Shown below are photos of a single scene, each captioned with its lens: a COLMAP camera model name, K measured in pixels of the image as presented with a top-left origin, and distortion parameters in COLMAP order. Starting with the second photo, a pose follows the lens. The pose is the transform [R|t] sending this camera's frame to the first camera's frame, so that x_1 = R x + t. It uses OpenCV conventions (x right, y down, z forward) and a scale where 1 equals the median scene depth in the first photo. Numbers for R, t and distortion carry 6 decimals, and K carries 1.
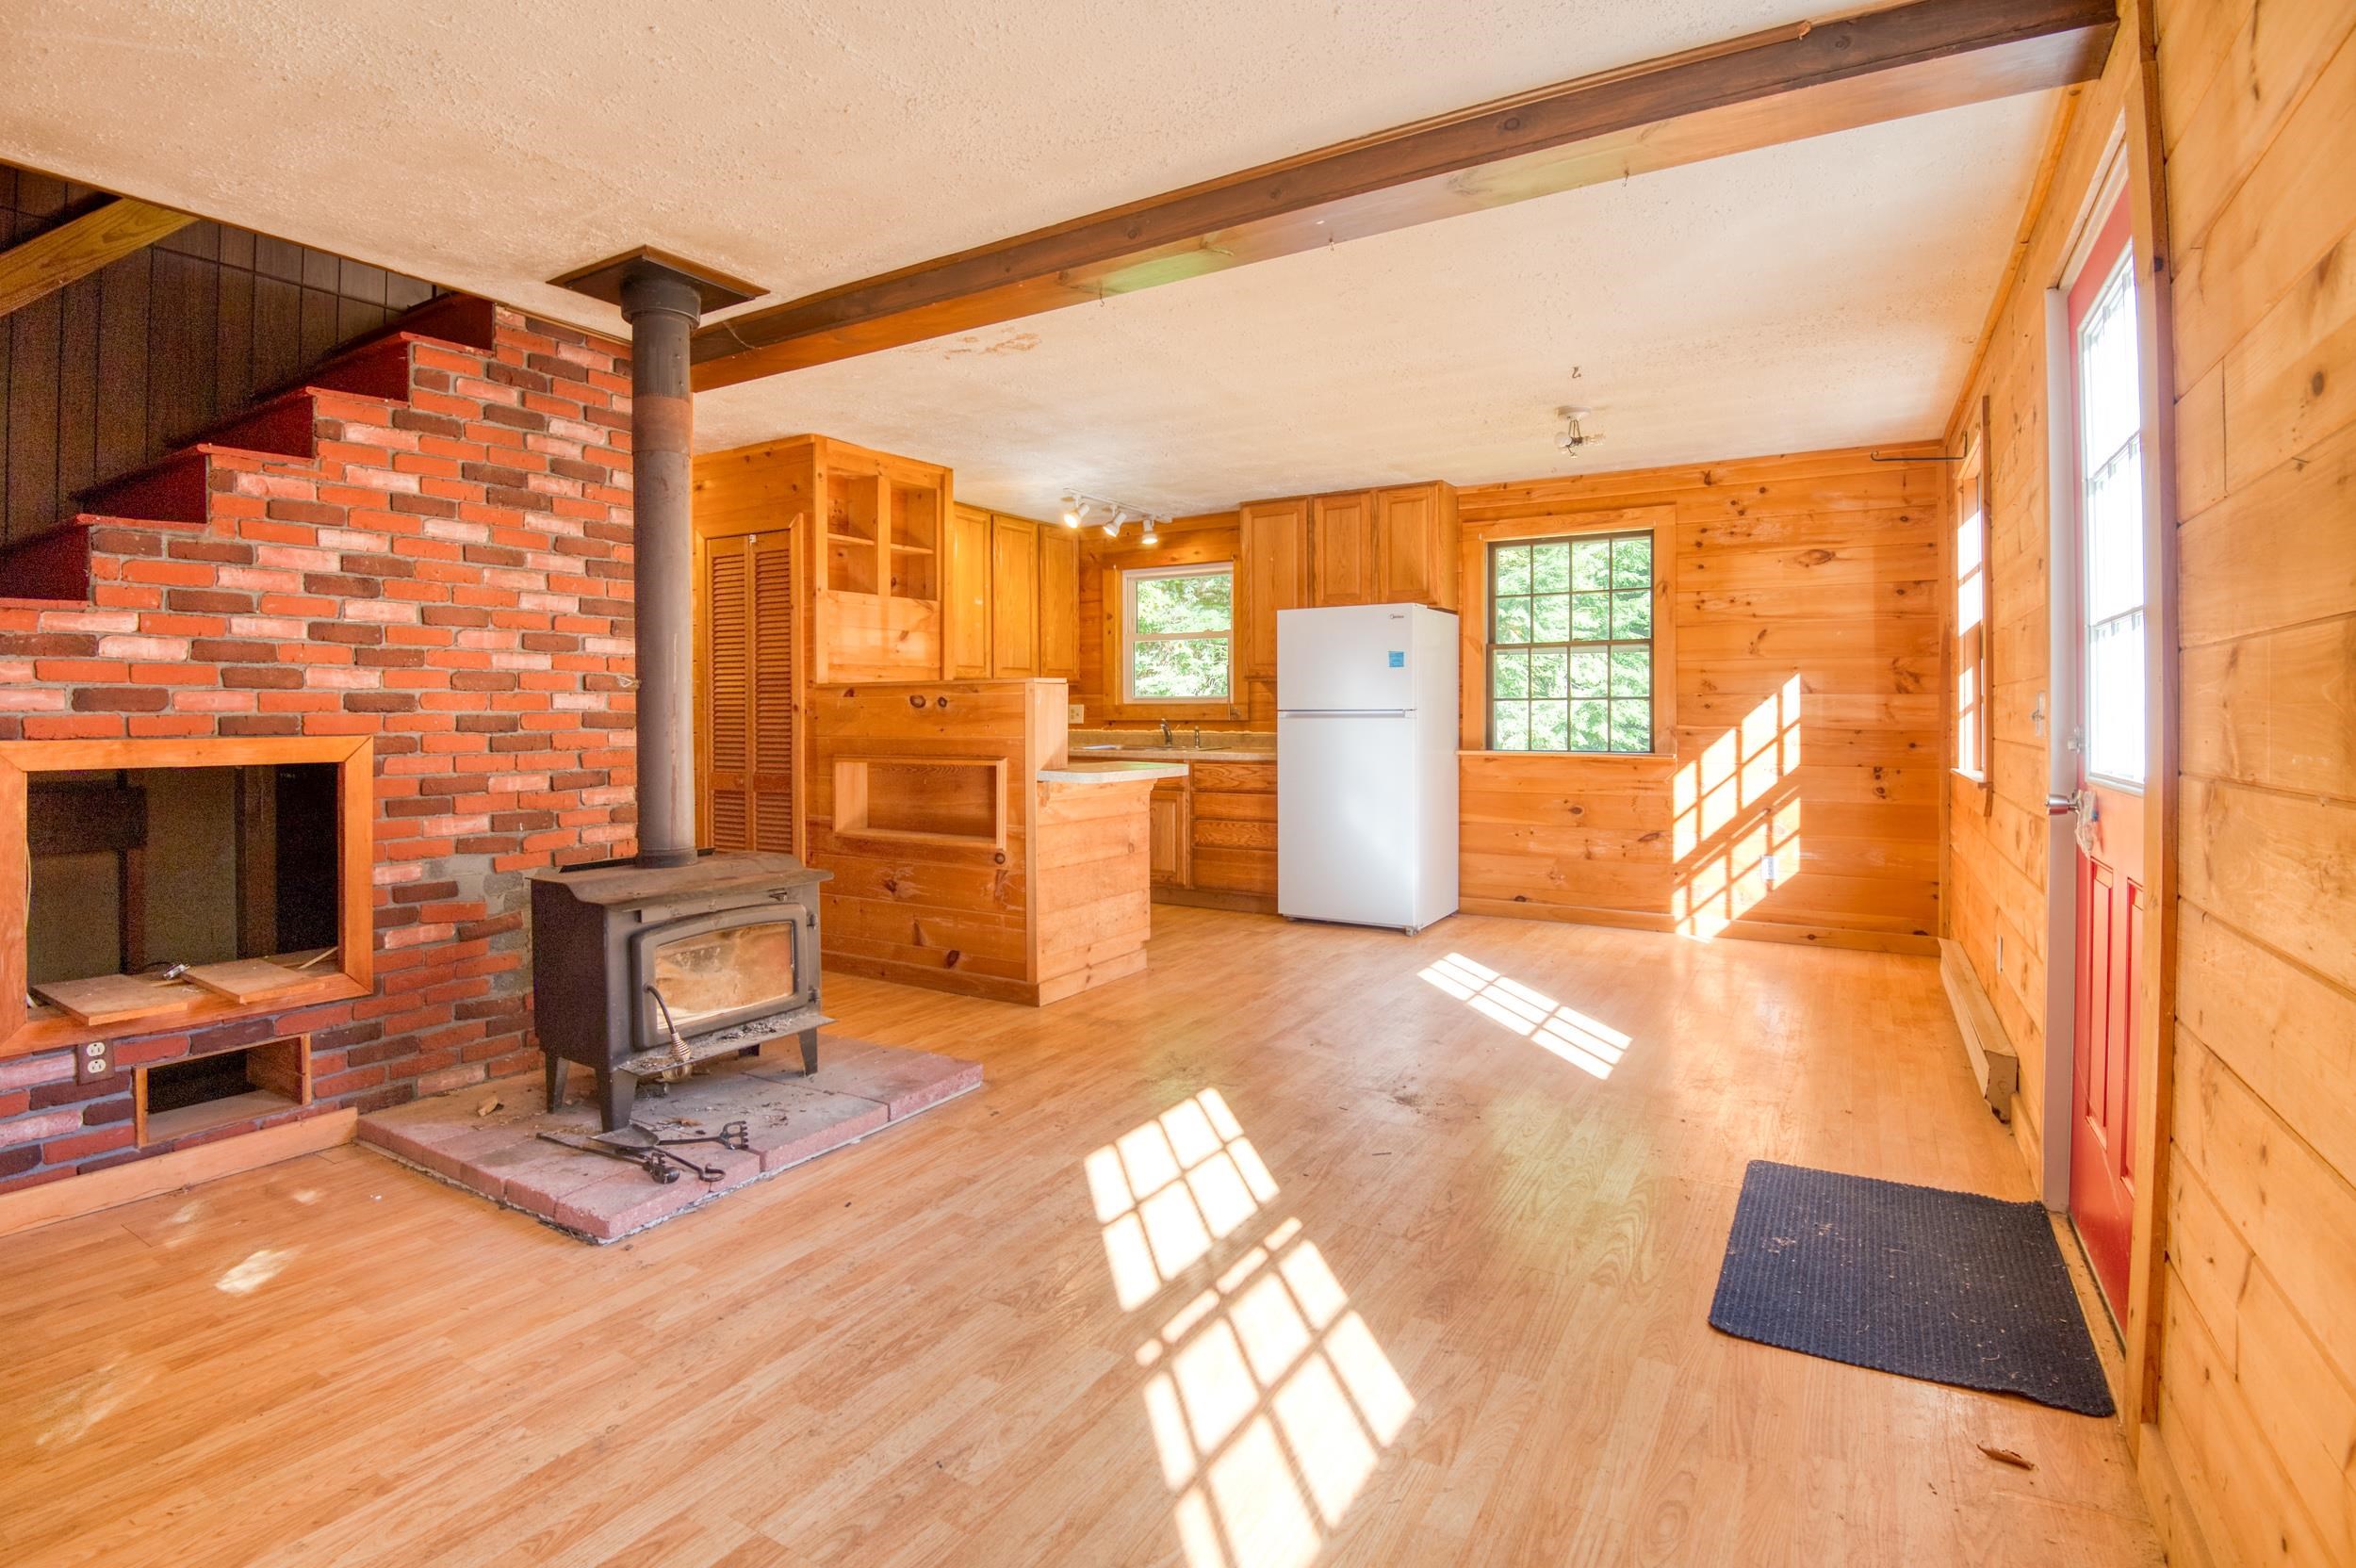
lens RADIAL K [[1094.2, 0, 1156.2], [0, 1094.2, 723.7], [0, 0, 1]] dist [-0.030565, -0.010562]
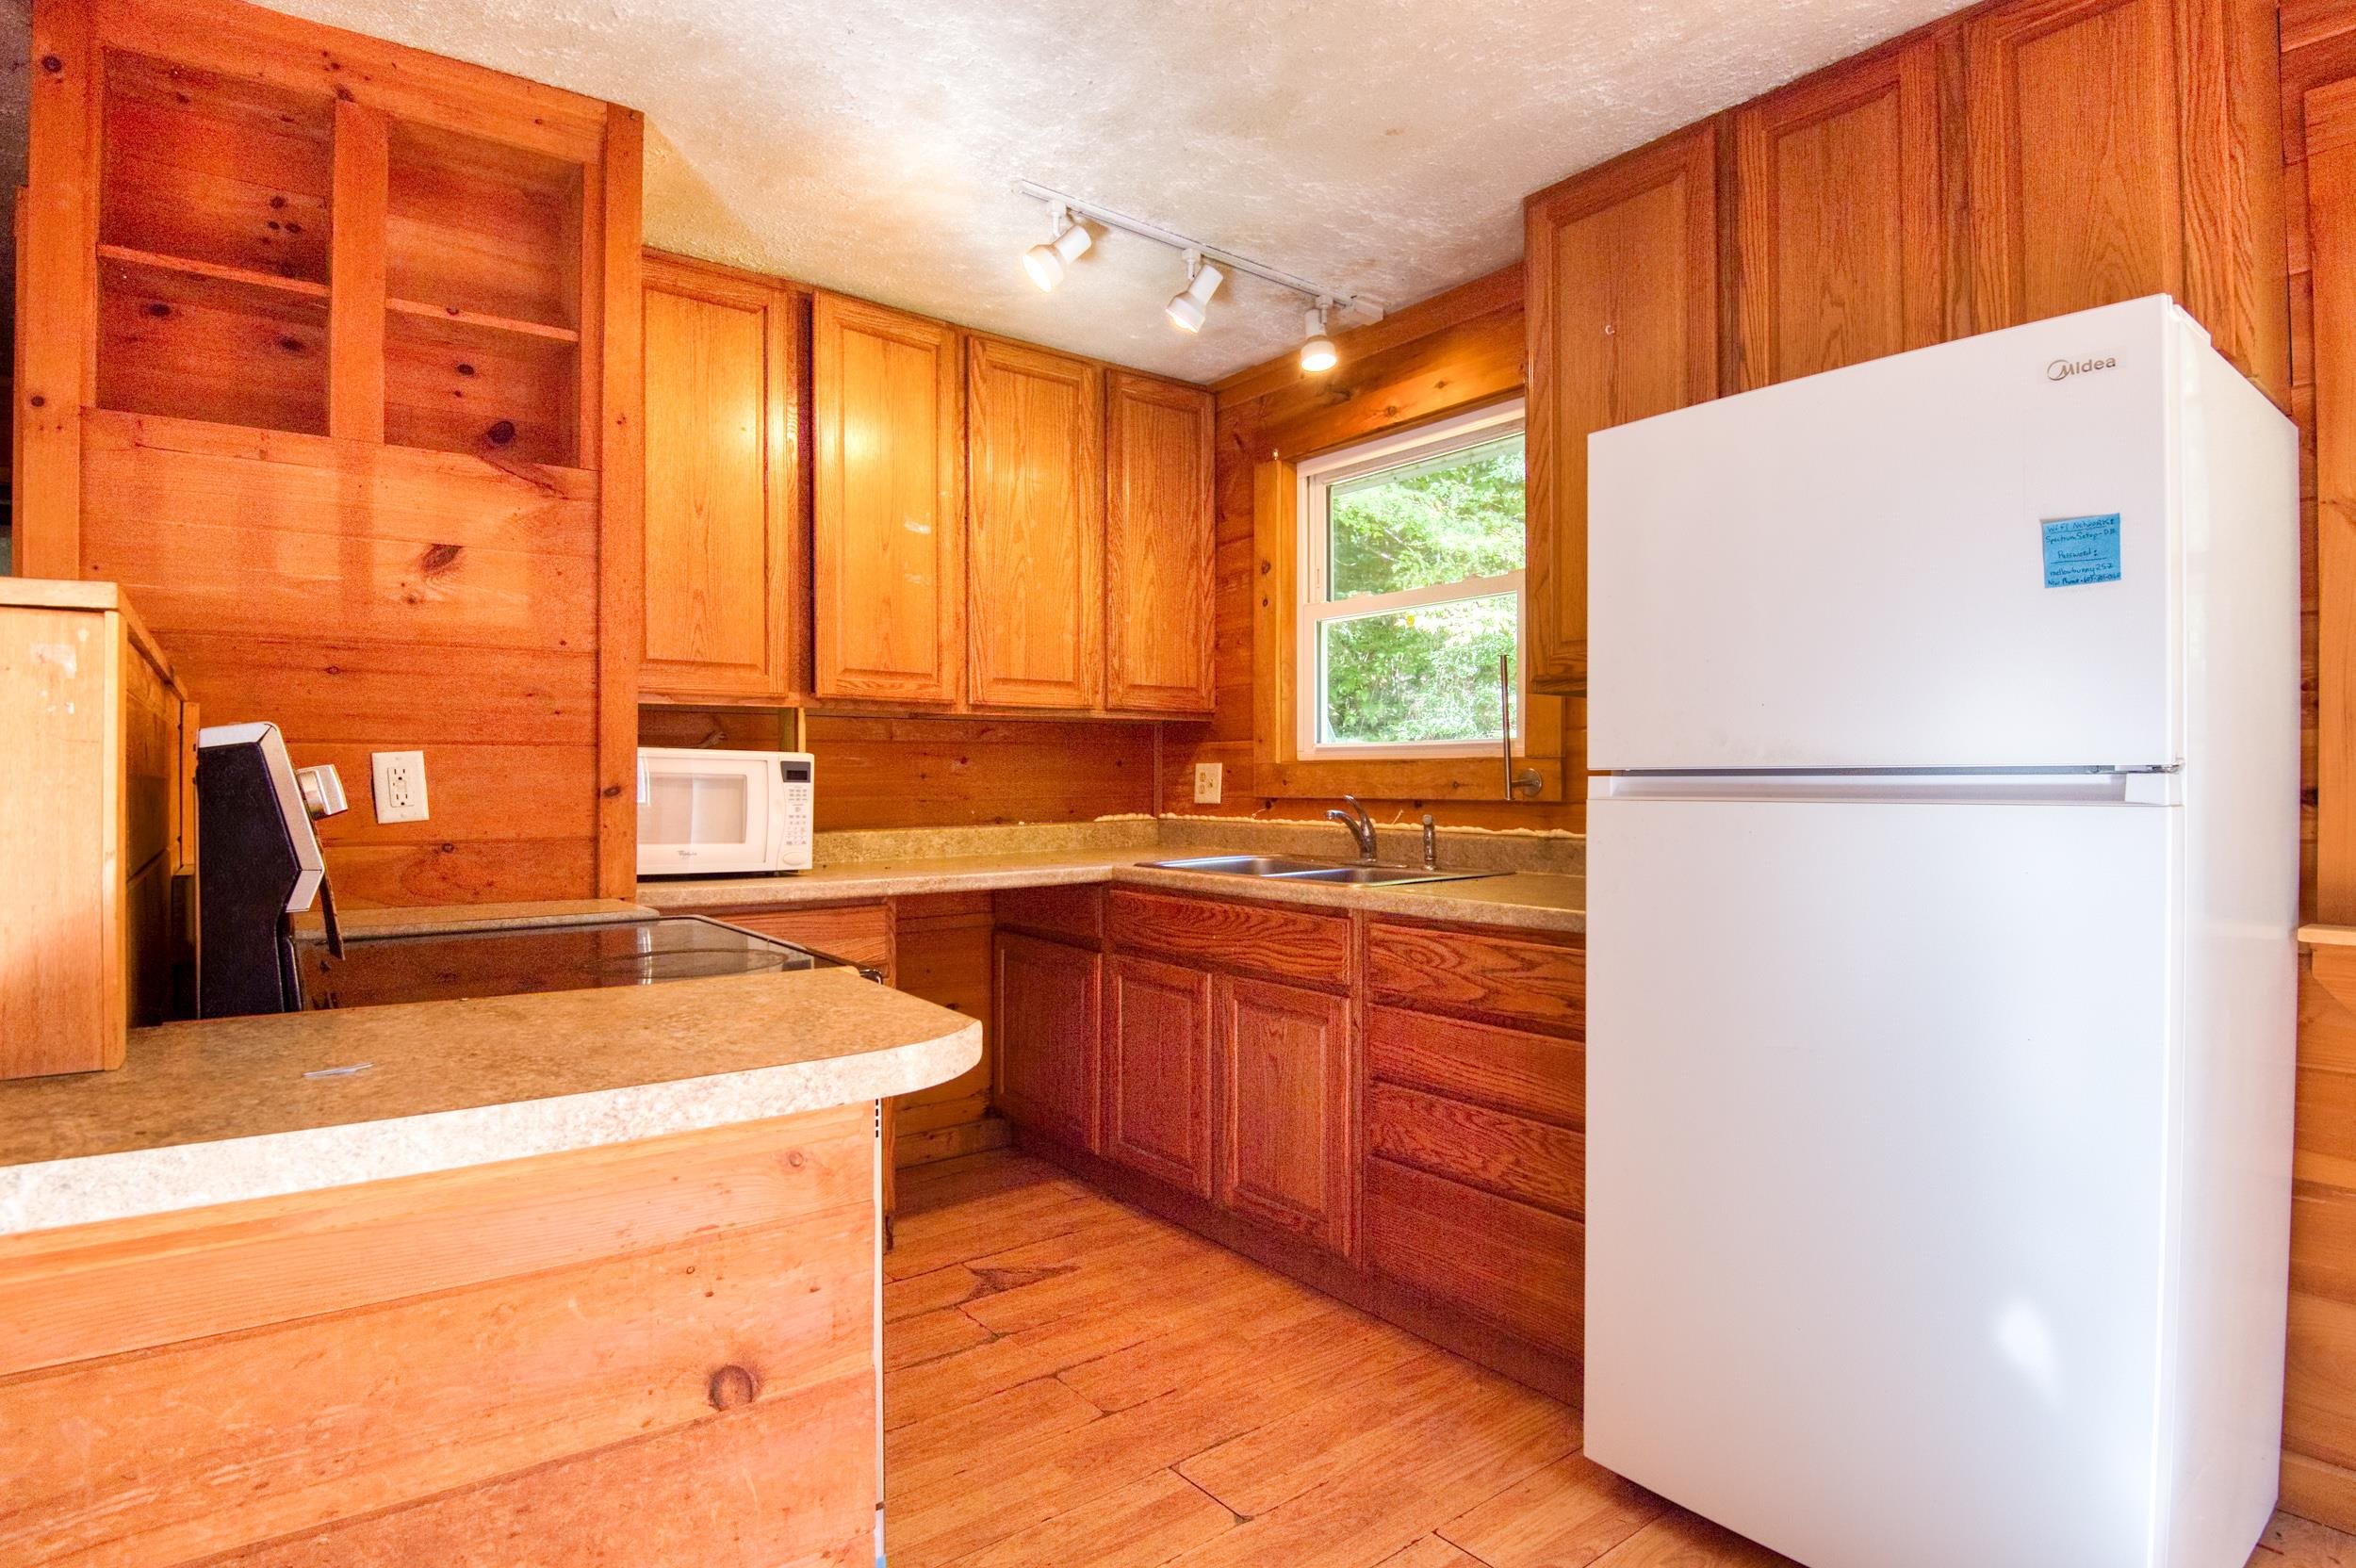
lens RADIAL K [[1227.6, 0, 1179.5], [0, 1227.6, 798.1], [0, 0, 1]] dist [-0.016652, -0.011227]
pose [[0.942988, 0.008129, -0.332728, 0.151569], [-0.006772, 0.999963, 0.005237, -0.007822], [0.332759, -0.002685, 0.943008, 0.834617]]
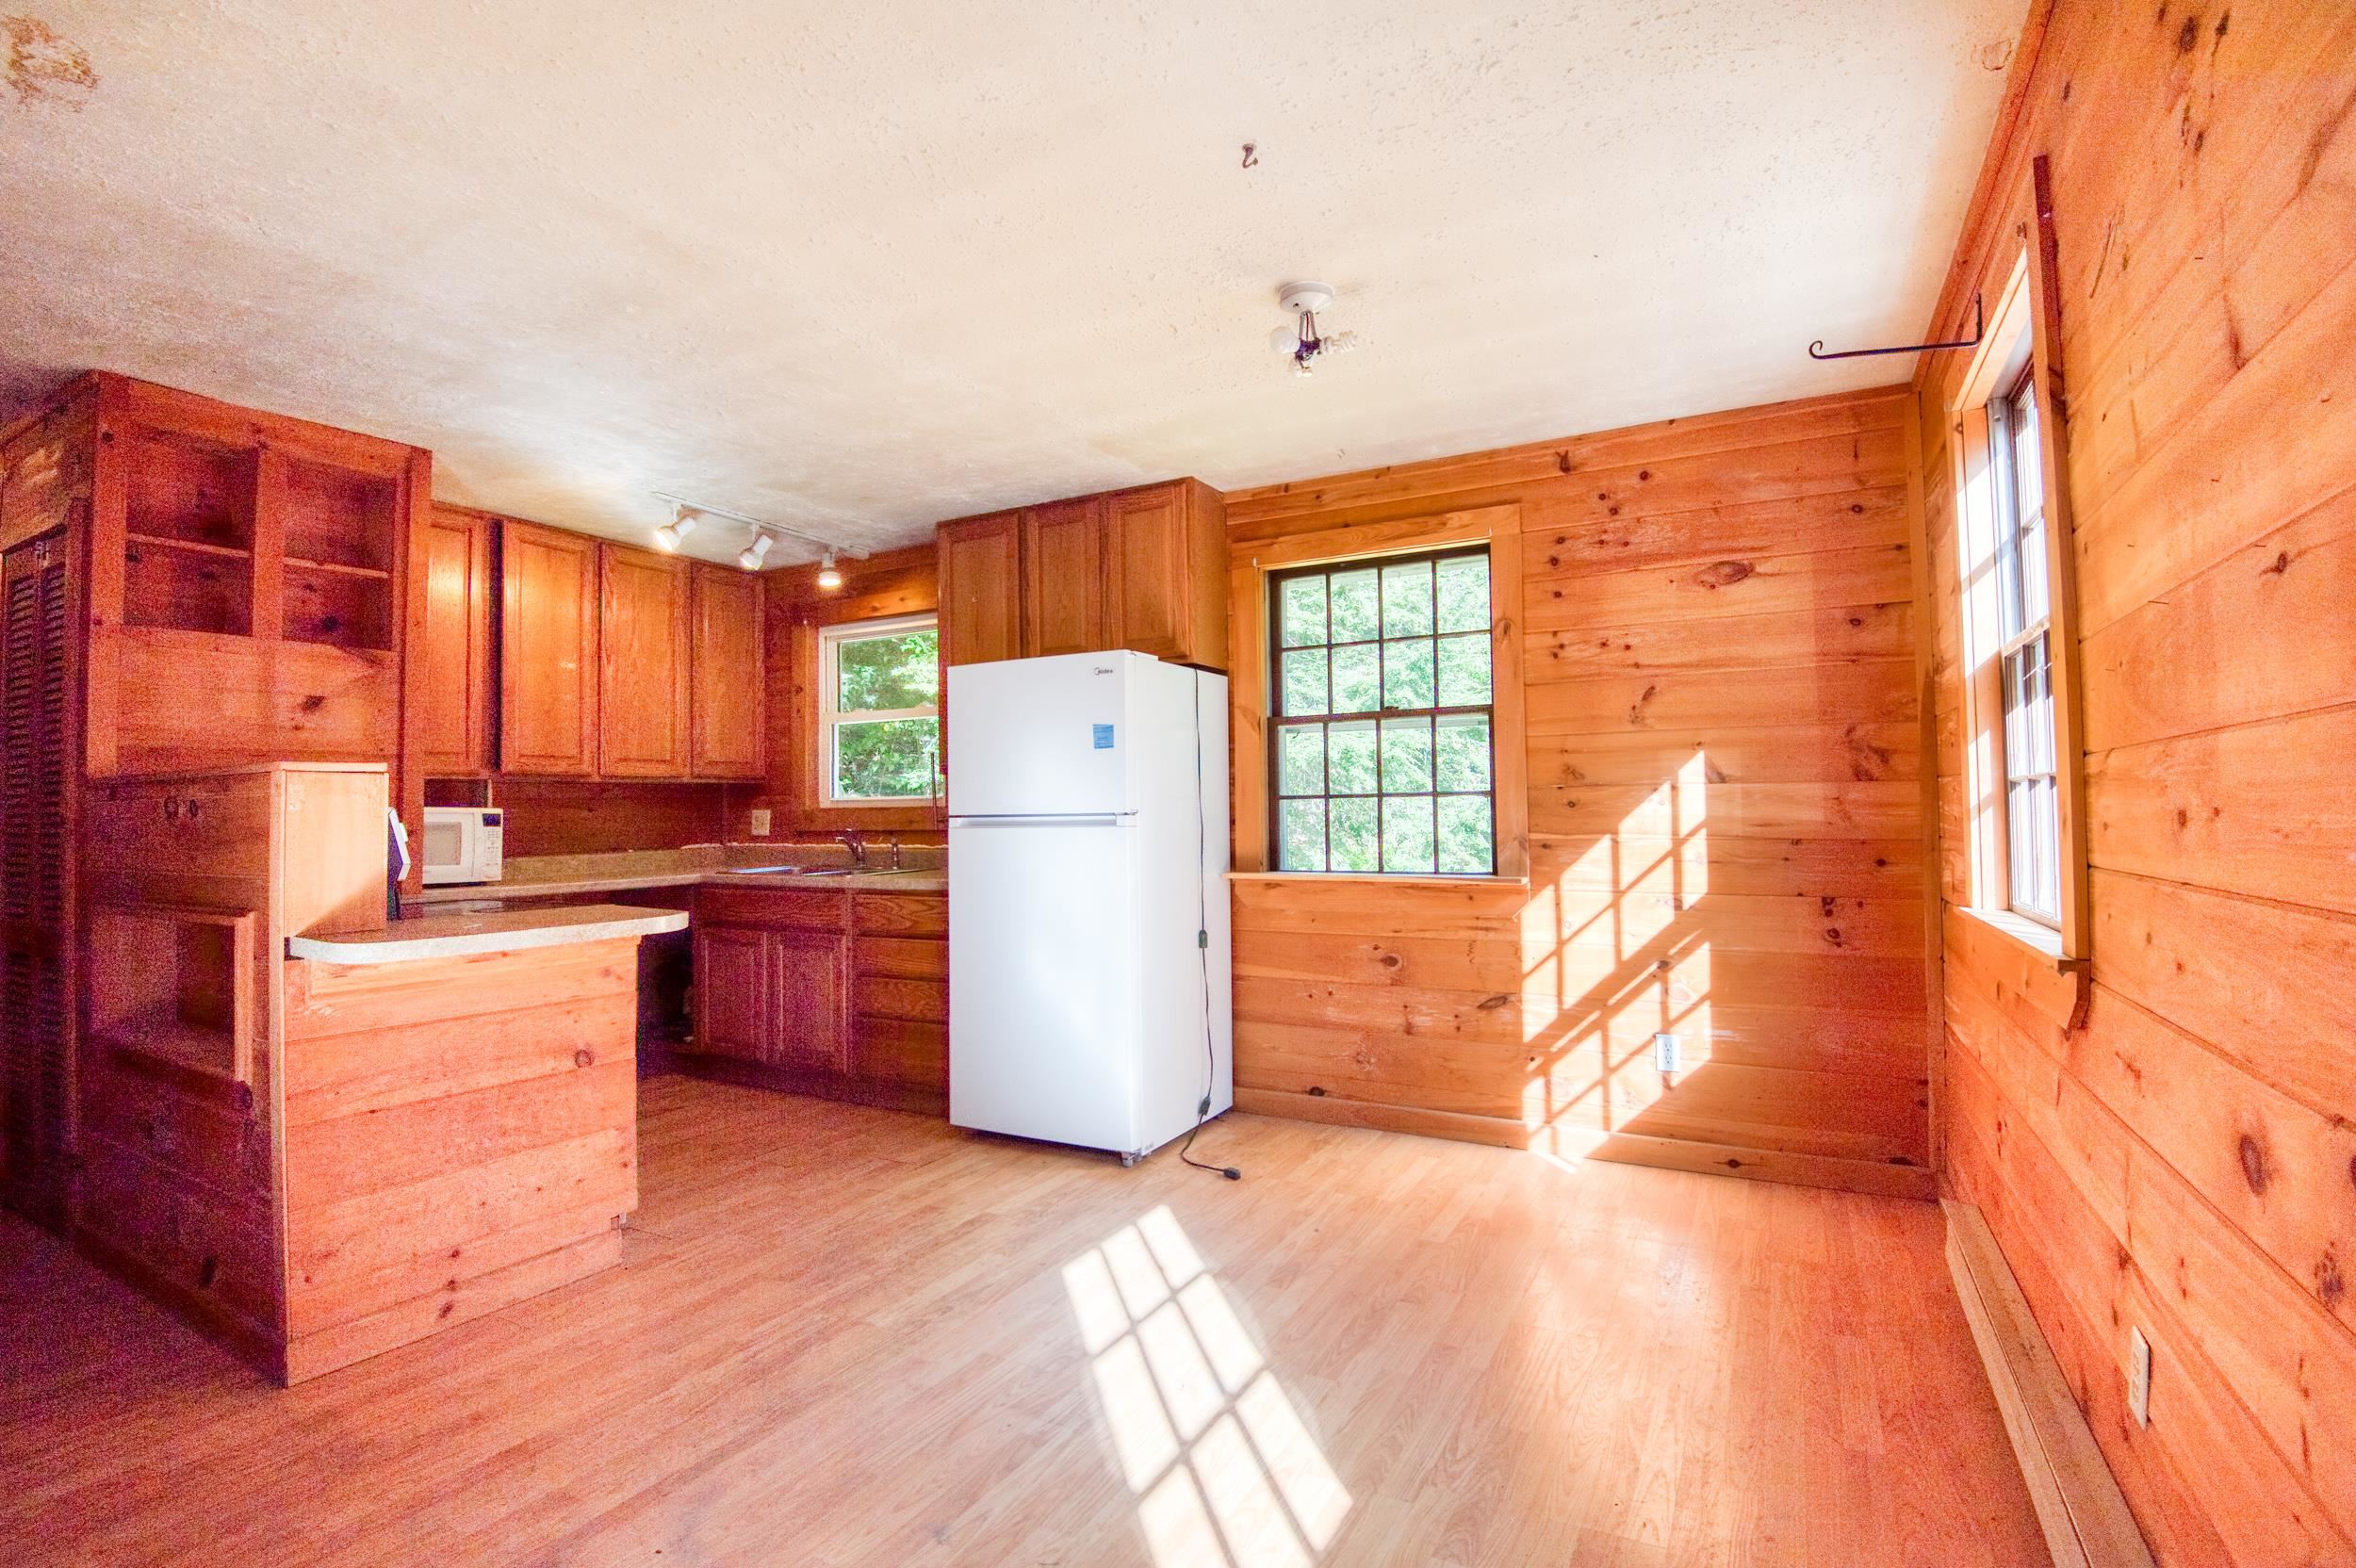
lens RADIAL K [[1094.2, 0, 1182.9], [0, 1094.2, 789.9], [0, 0, 1]] dist [-0.030565, -0.010562]
pose [[0.997864, -0.008365, 0.064784, 0.271560], [0.010478, 0.999422, -0.032346, -0.006981], [-0.064476, 0.032956, 0.997375, 0.420251]]
